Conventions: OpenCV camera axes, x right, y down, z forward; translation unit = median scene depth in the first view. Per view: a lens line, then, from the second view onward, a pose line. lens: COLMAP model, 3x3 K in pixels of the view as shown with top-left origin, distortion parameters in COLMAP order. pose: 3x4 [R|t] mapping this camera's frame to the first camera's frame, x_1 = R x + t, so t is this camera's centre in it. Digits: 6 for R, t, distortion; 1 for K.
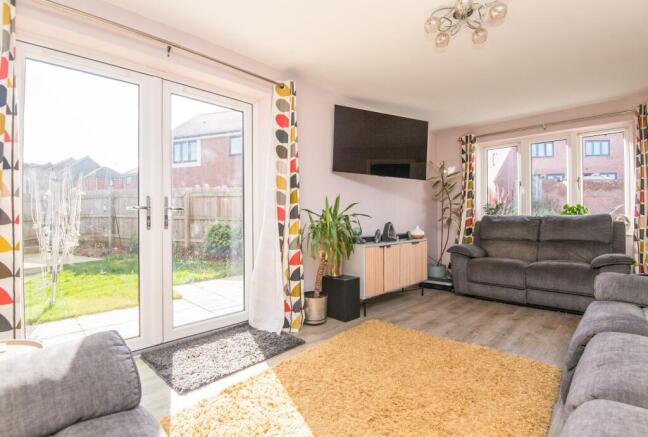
lens RADIAL K [[304.1, 0, 324.0], [0, 304.1, 218.5], [0, 0, 1]] dist [0.000641, 0.000030]
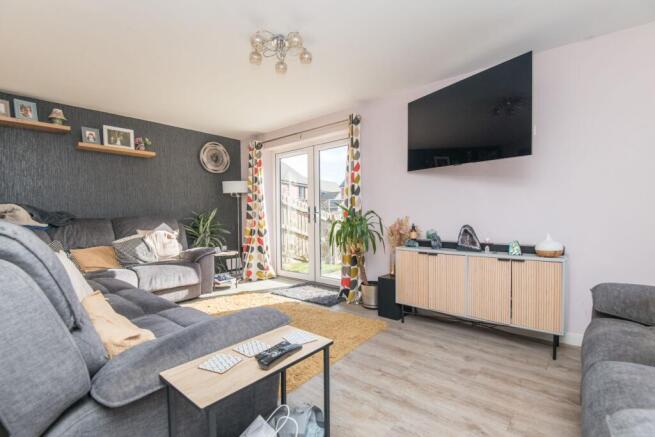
lens RADIAL K [[300.7, 0, 327.5], [0, 300.7, 218.5], [0, 0, 1]] dist [-0.034850, -0.000310]
pose [[0.089614, 0.018719, -0.995801, 0.972950], [0.000752, 0.999822, 0.018862, -0.018559], [0.995976, -0.002440, 0.089584, 0.643381]]
